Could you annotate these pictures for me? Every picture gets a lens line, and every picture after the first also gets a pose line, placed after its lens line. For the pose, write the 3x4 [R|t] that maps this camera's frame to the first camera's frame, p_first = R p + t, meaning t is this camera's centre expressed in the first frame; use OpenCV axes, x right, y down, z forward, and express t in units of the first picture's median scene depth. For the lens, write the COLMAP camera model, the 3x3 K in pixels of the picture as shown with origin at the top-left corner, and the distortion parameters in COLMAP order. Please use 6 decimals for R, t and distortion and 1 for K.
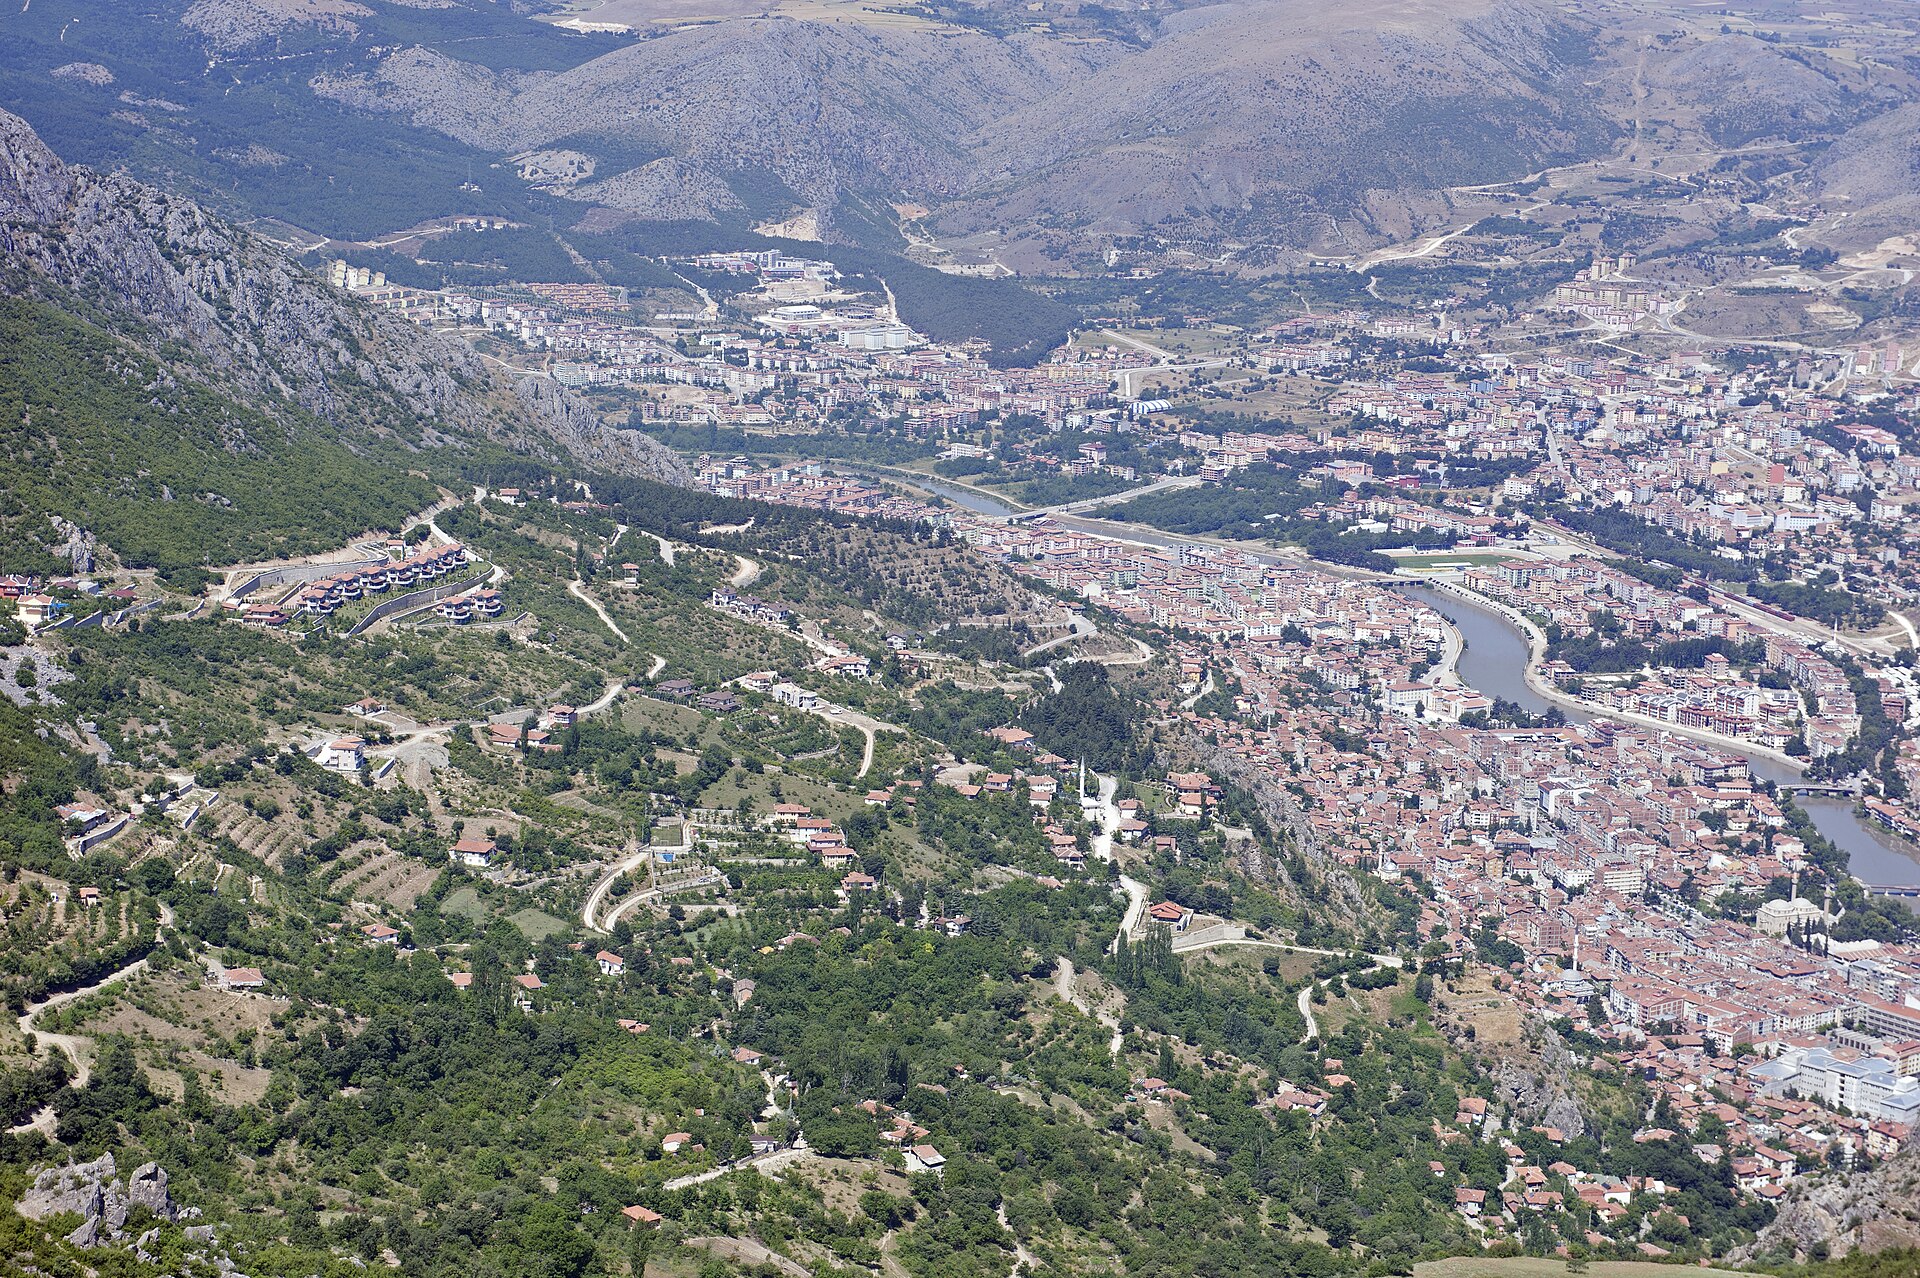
lens RADIAL K [[3669.7, 0, 947.6], [0, 3669.7, 636.3], [0, 0, 1]] dist [0.117785, 0.000000]
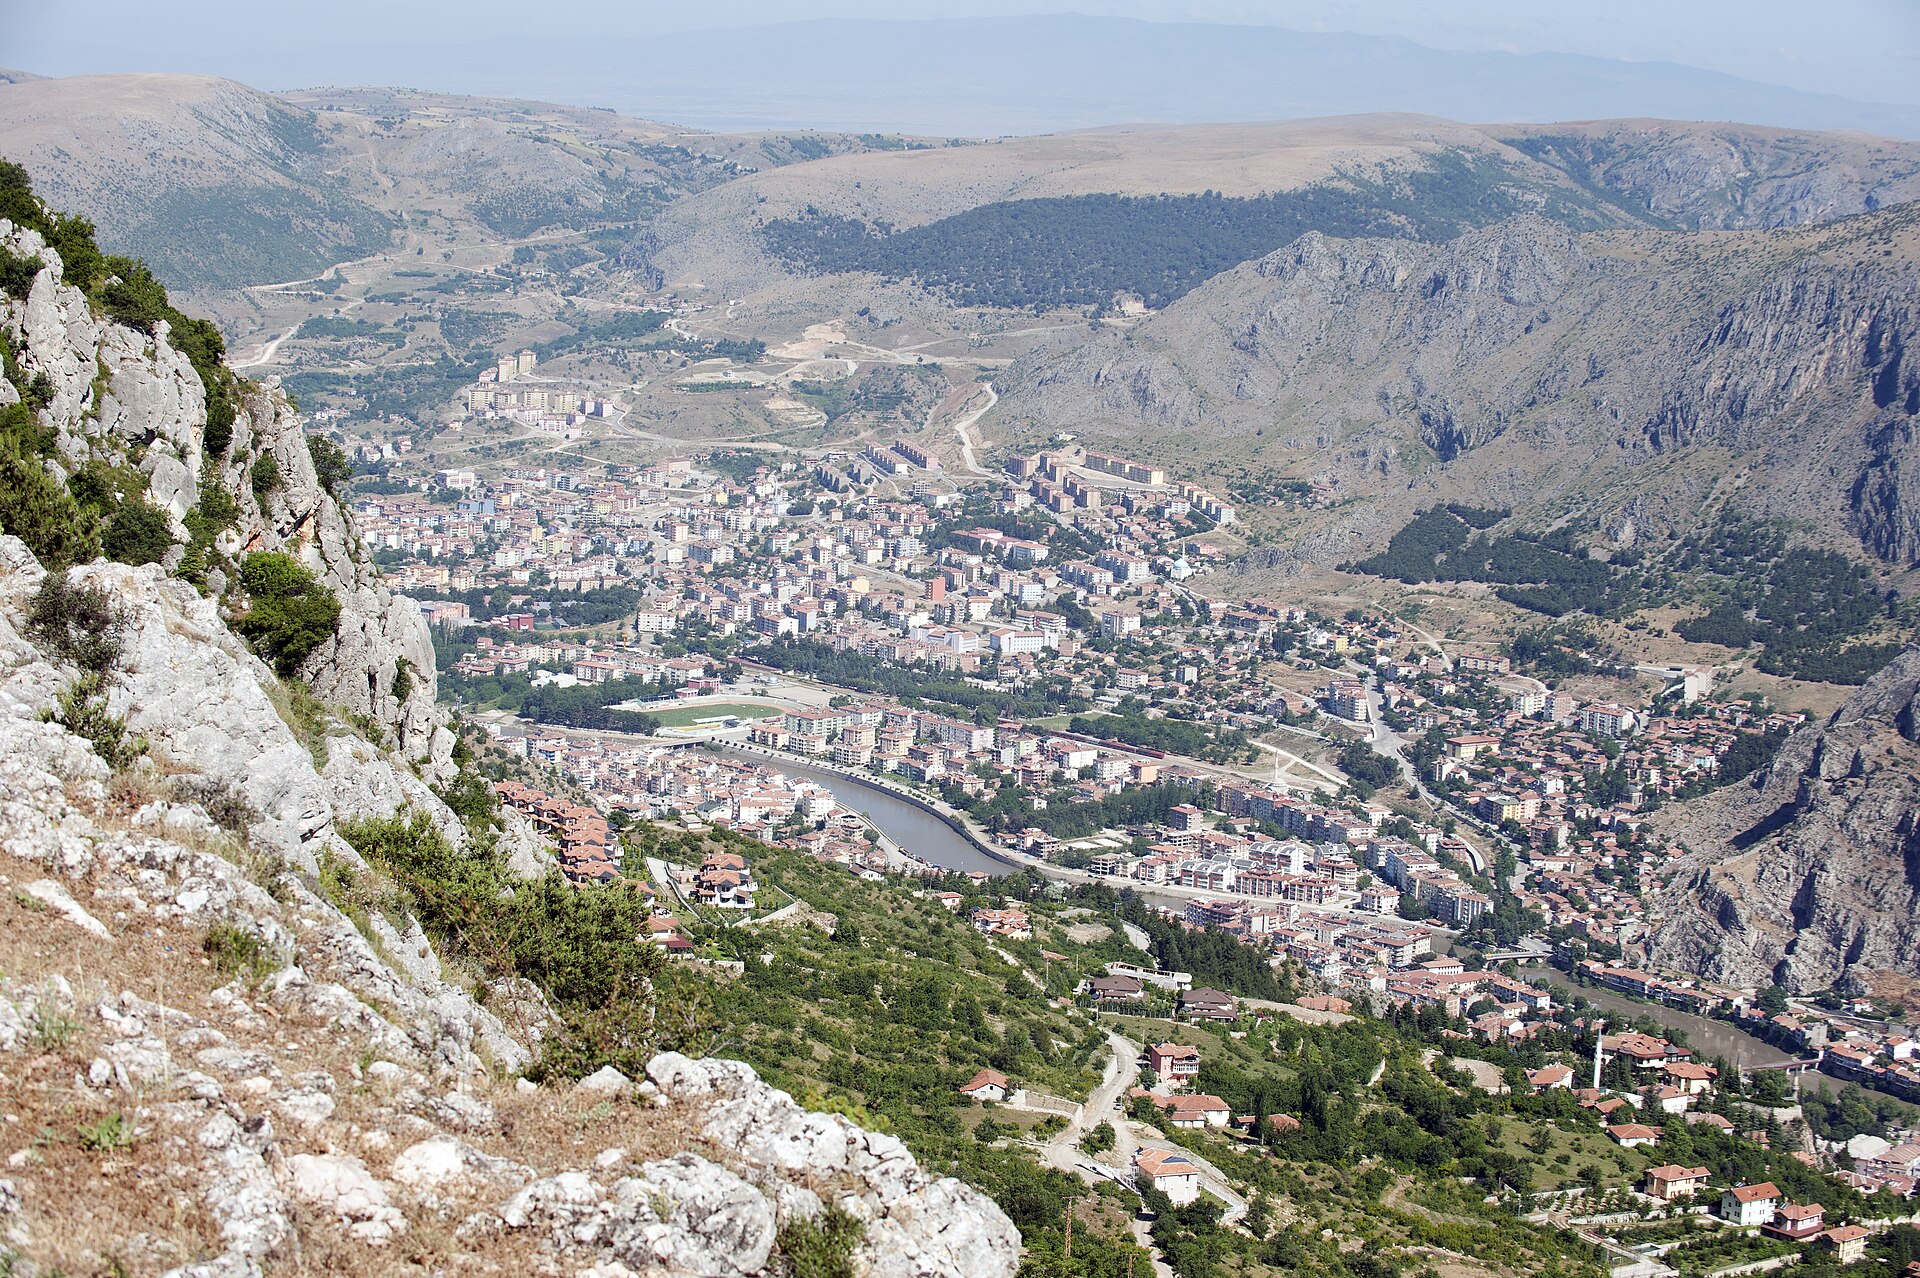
lens RADIAL K [[3881.0, 0, 955.8], [0, 3881.0, 659.1], [0, 0, 1]] dist [-0.387820, 0.000000]
pose [[0.895394, -0.061518, 0.441004, -0.115490], [0.075435, 0.997051, -0.014074, -0.010236], [-0.438838, 0.045869, 0.897395, 0.132864]]
